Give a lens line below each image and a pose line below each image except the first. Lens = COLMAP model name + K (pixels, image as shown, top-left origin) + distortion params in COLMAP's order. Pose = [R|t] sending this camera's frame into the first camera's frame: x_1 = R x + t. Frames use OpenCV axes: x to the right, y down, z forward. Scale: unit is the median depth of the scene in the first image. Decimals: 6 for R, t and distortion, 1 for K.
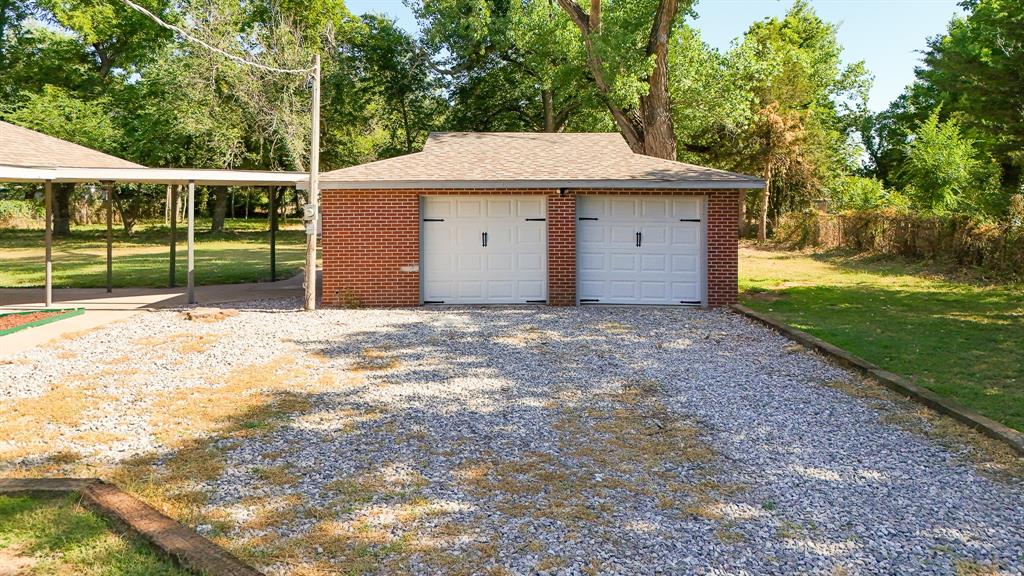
lens RADIAL K [[740.8, 0, 513.3], [0, 740.8, 198.6], [0, 0, 1]] dist [0.002587, 0.002158]
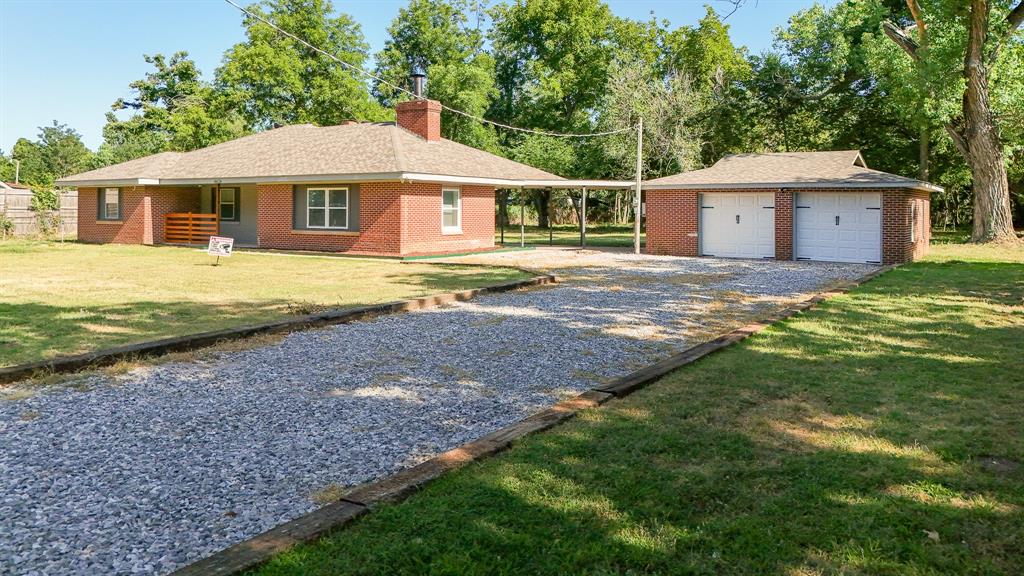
lens RADIAL K [[740.8, 0, 513.3], [0, 740.8, 198.6], [0, 0, 1]] dist [0.002587, 0.002158]
pose [[0.820410, -0.002129, -0.571771, 0.406832], [-0.008646, 0.999833, -0.016129, 0.032601], [0.571710, 0.018176, 0.820254, -0.537423]]
